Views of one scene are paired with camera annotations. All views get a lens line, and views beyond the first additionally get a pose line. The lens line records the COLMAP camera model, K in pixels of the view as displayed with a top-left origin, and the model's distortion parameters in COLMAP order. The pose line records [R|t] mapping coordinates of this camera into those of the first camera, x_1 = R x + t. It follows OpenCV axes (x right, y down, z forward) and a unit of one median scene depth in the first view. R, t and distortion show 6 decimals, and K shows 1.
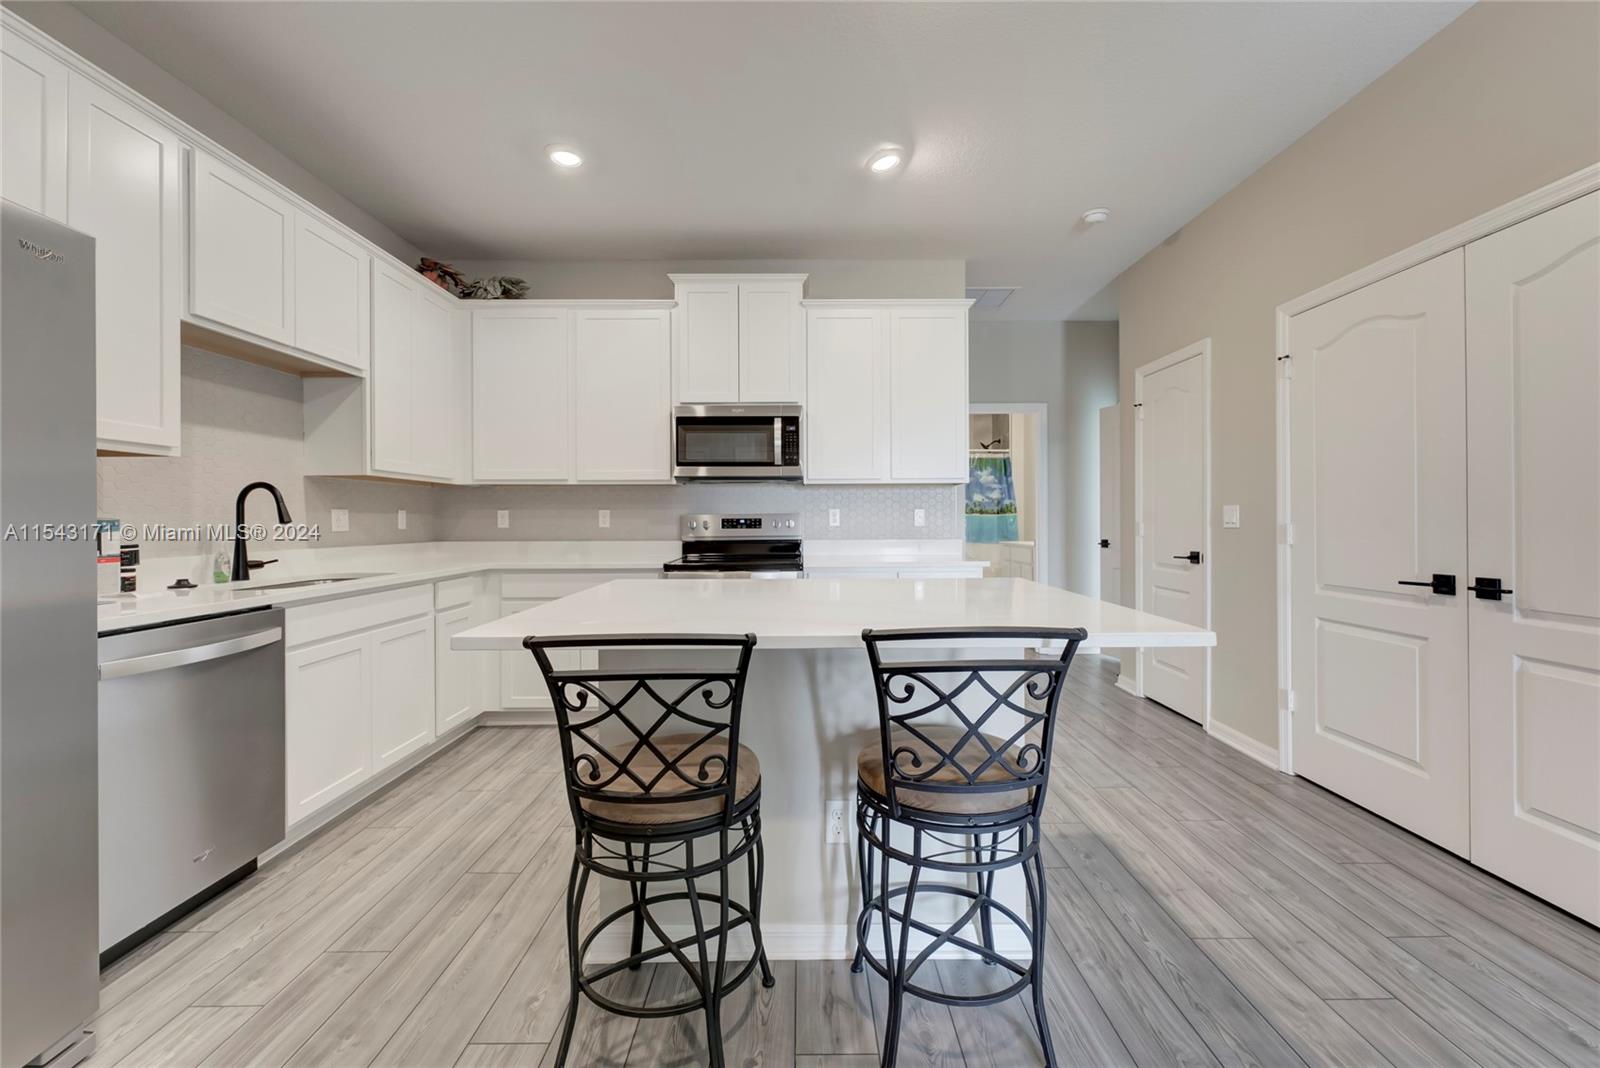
lens RADIAL K [[646.1, 0, 804.6], [0, 646.1, 521.0], [0, 0, 1]] dist [-0.002105, -0.000378]
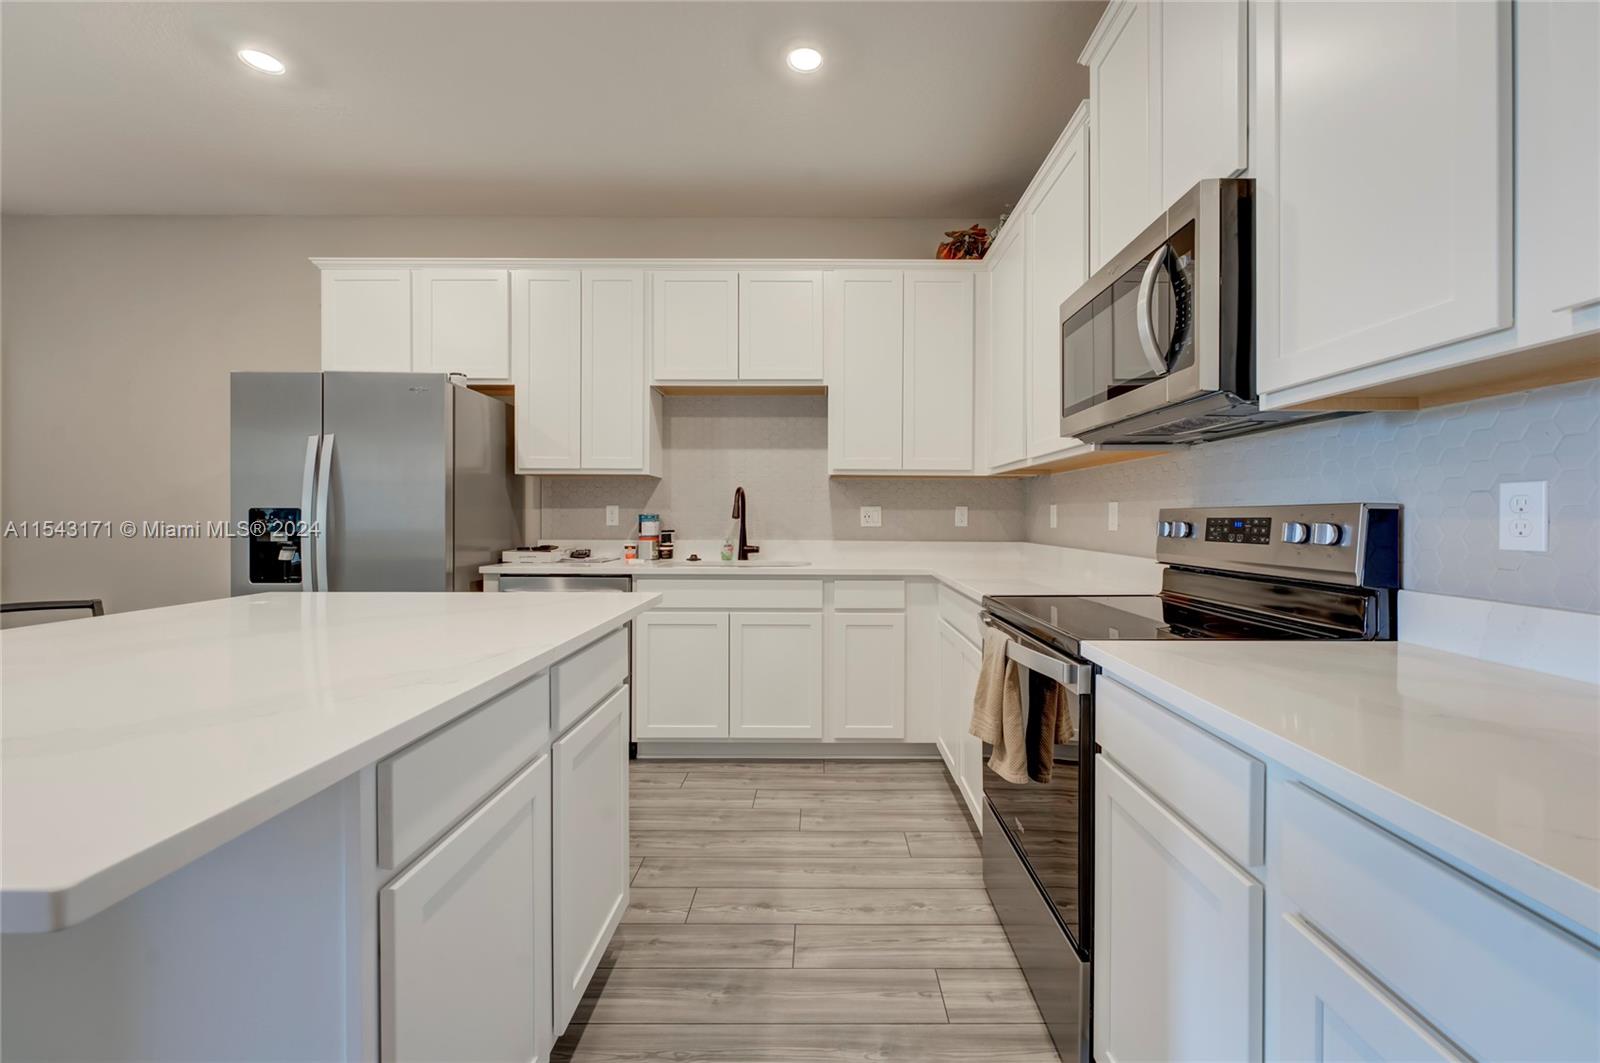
lens RADIAL K [[645.9, 0, 819.4], [0, 645.9, 515.7], [0, 0, 1]] dist [-0.000554, -0.000022]
pose [[-0.006842, 0.002720, -0.999973, 0.365312], [-0.007987, 0.999964, 0.002775, -0.004677], [0.999945, 0.008005, -0.006820, 0.883375]]
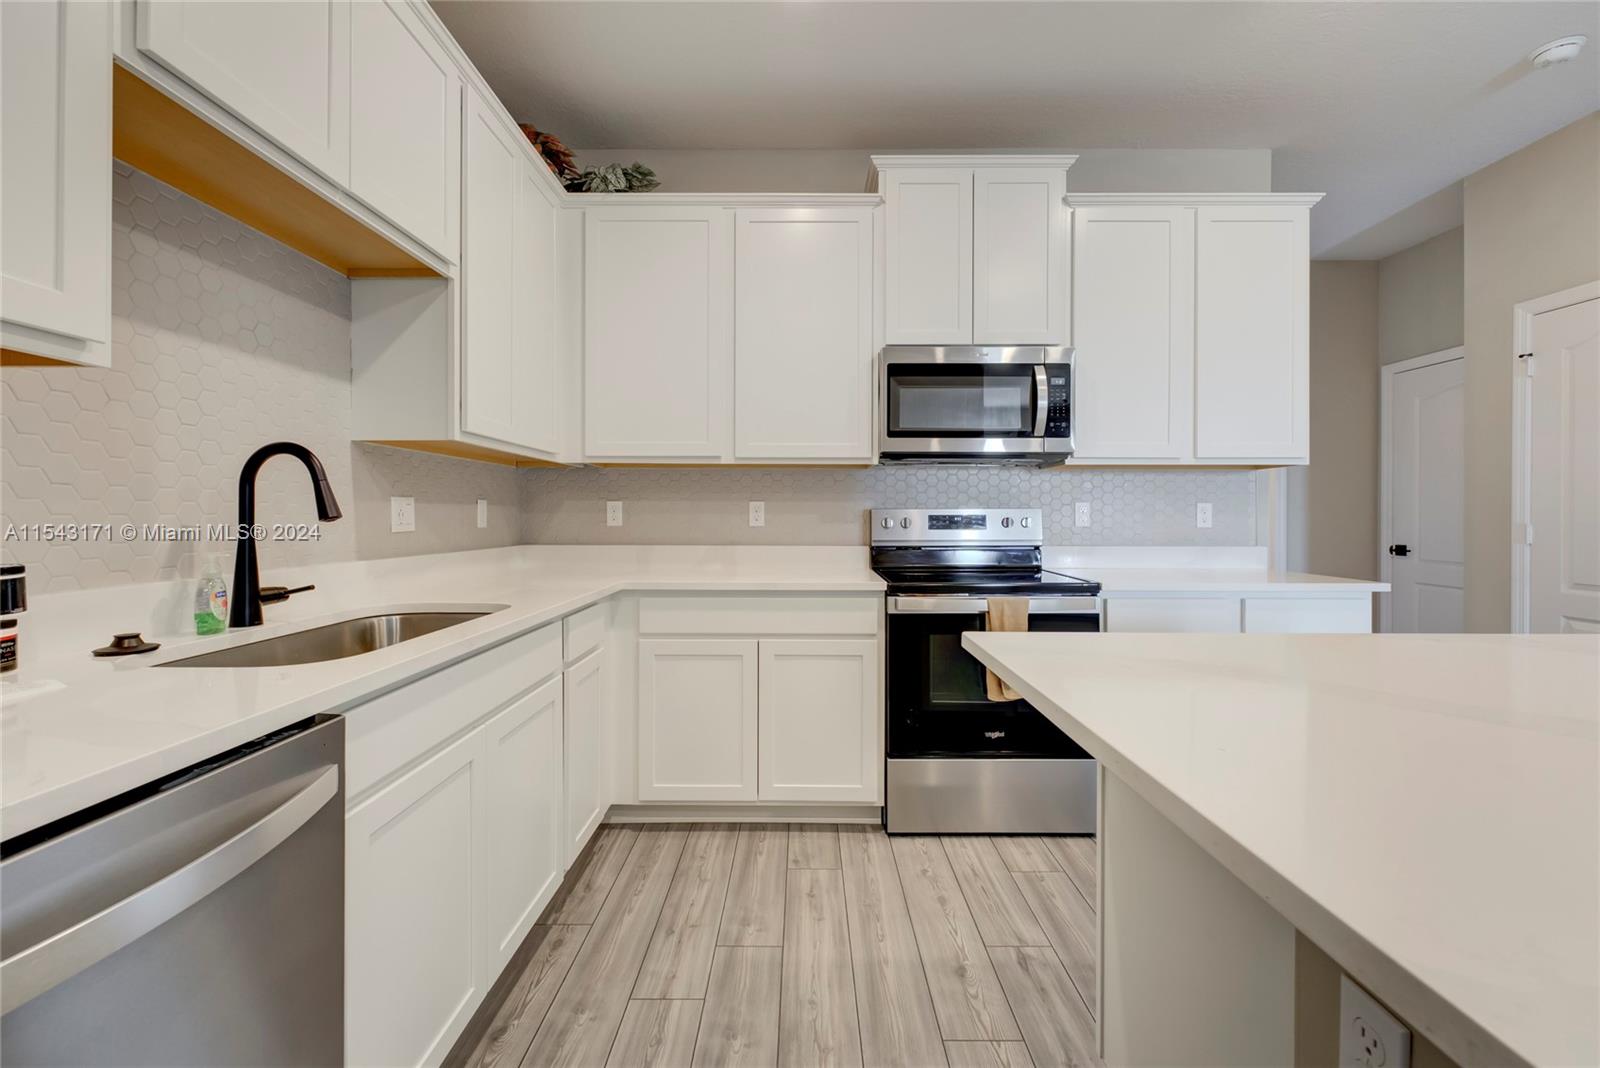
lens RADIAL K [[649.9, 0, 801.6], [0, 649.9, 515.4], [0, 0, 1]] dist [-0.000181, -0.000214]
pose [[0.999905, 0.005064, -0.012838, -0.306466], [-0.005099, 0.999983, -0.002728, -0.000430], [0.012824, 0.002793, 0.999914, 0.351074]]
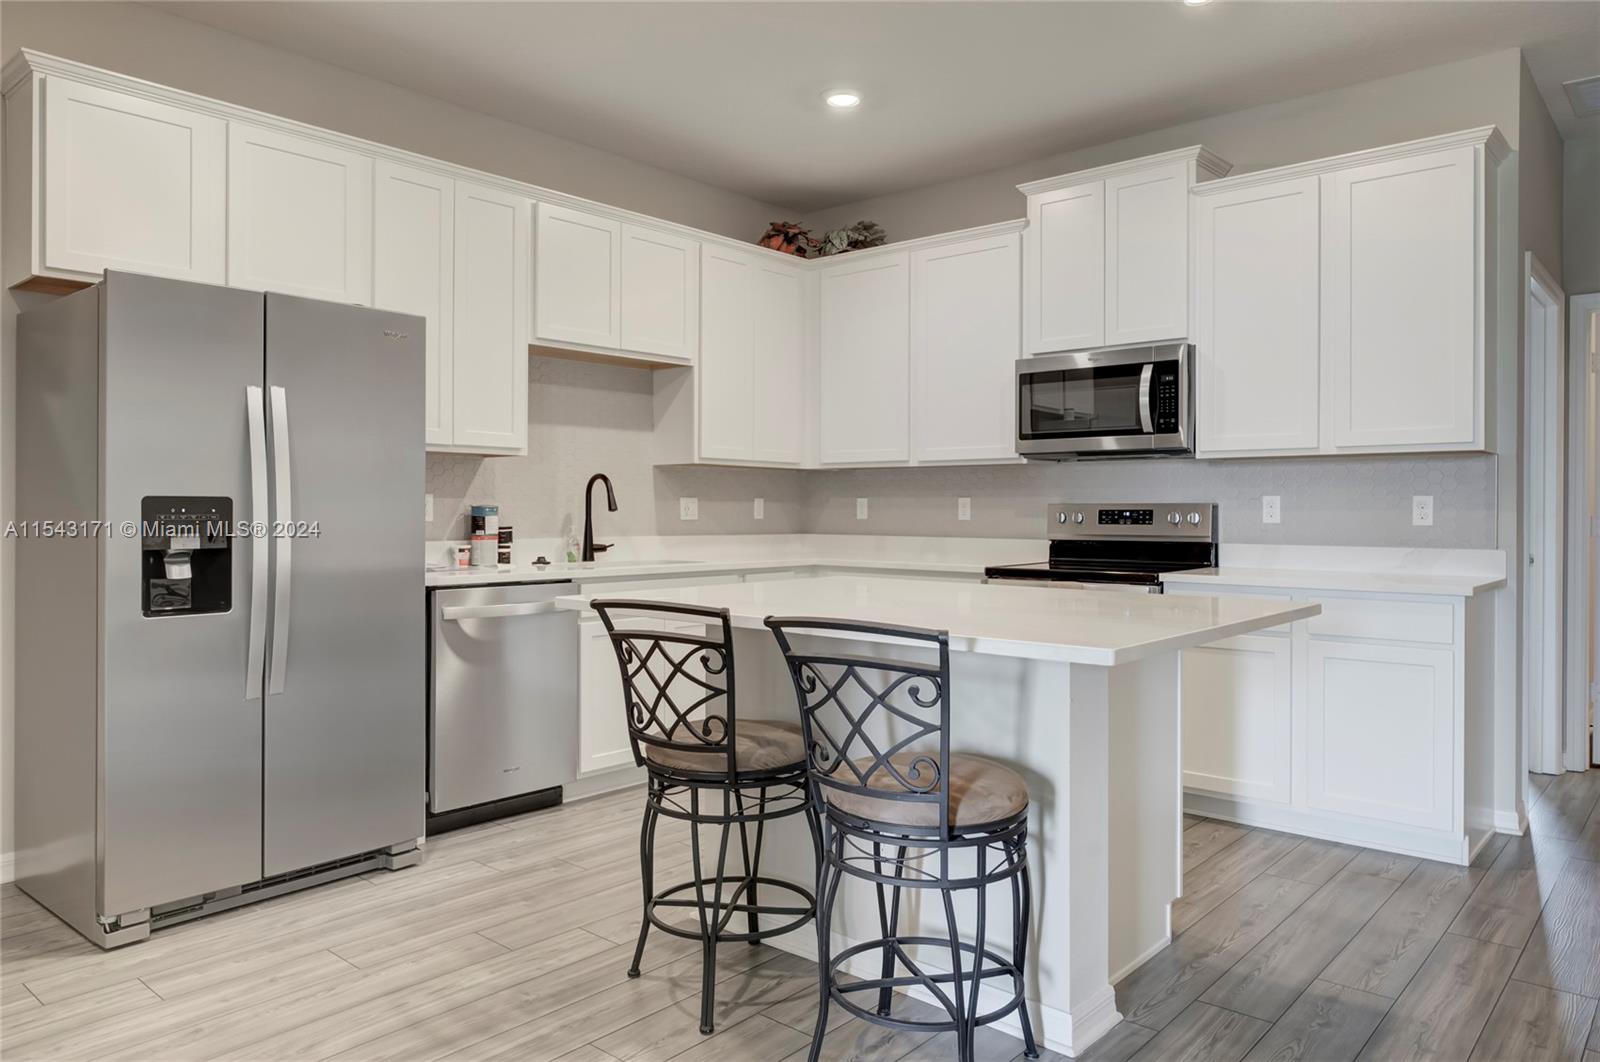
lens RADIAL K [[1090.8, 0, 810.0], [0, 1090.8, 500.8], [0, 0, 1]] dist [0.029844, -0.003048]
pose [[0.751651, -0.000171, -0.659561, 0.505041], [-0.009085, 0.999902, -0.010613, 0.002479], [0.659499, 0.013969, 0.751576, -0.132053]]
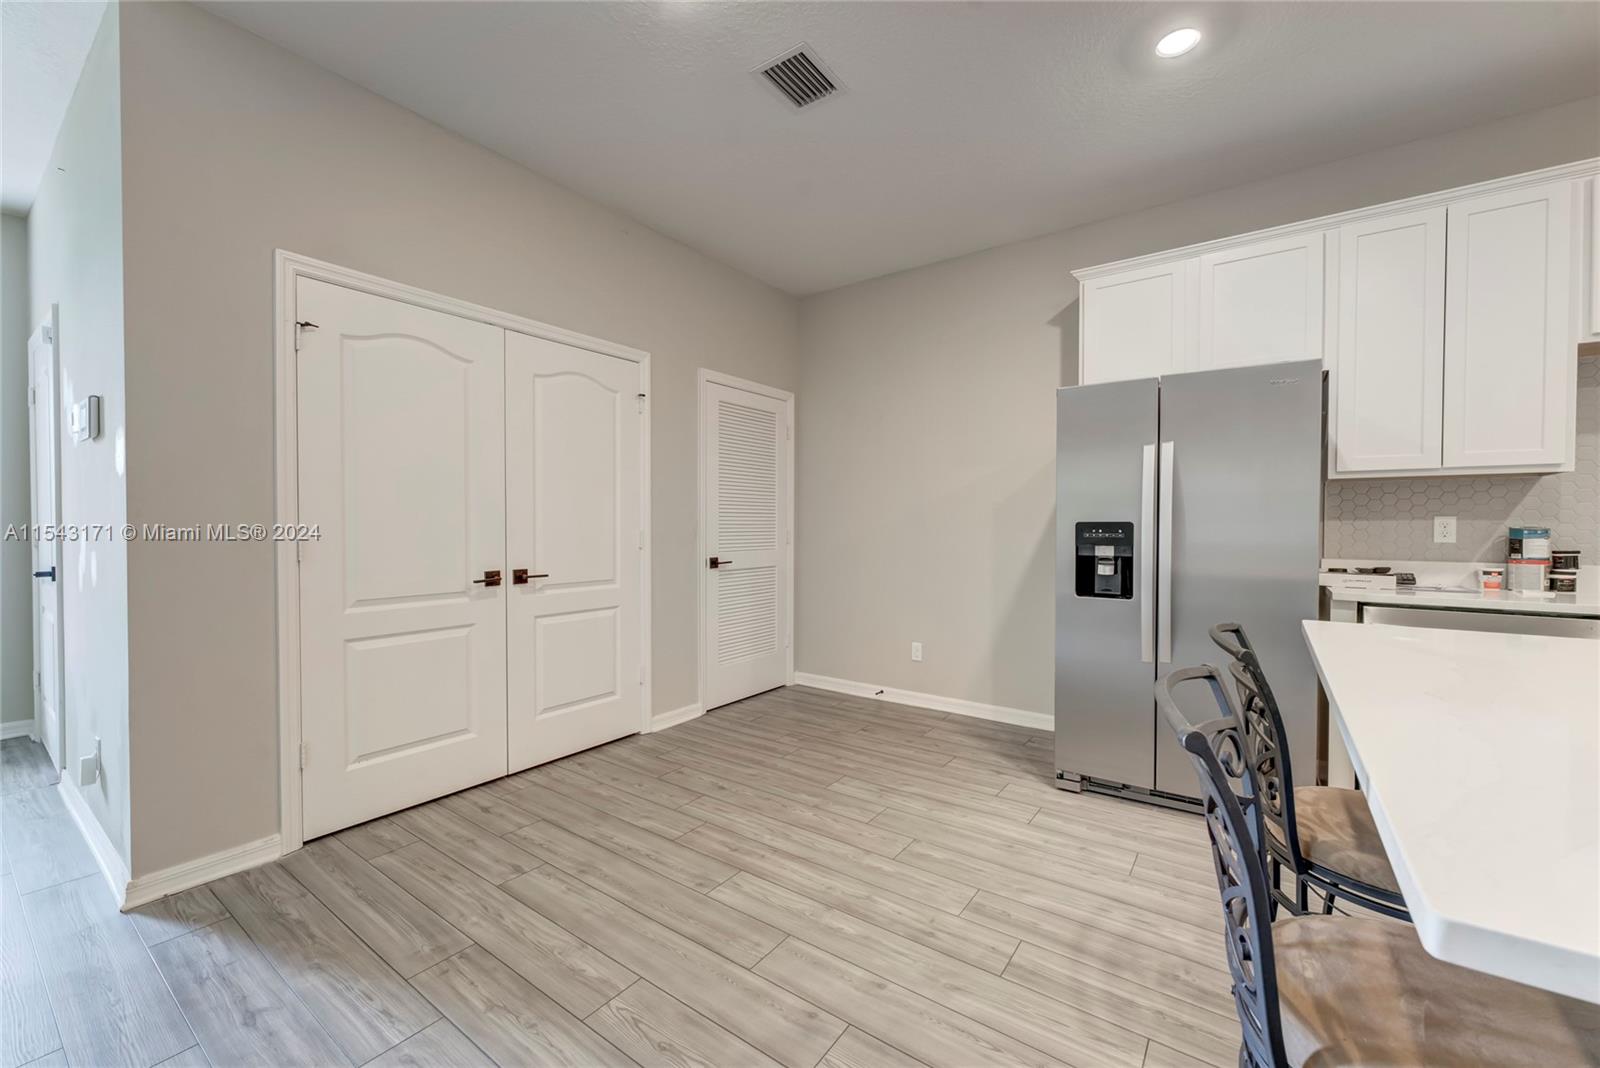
lens RADIAL K [[642.0, 0, 803.3], [0, 642.0, 533.8], [0, 0, 1]] dist [0.000816, 0.000118]
pose [[-0.583030, 0.004756, -0.812437, 0.418190], [-0.007521, 0.999908, 0.011250, 0.002707], [0.812416, 0.012670, -0.582941, 0.356994]]
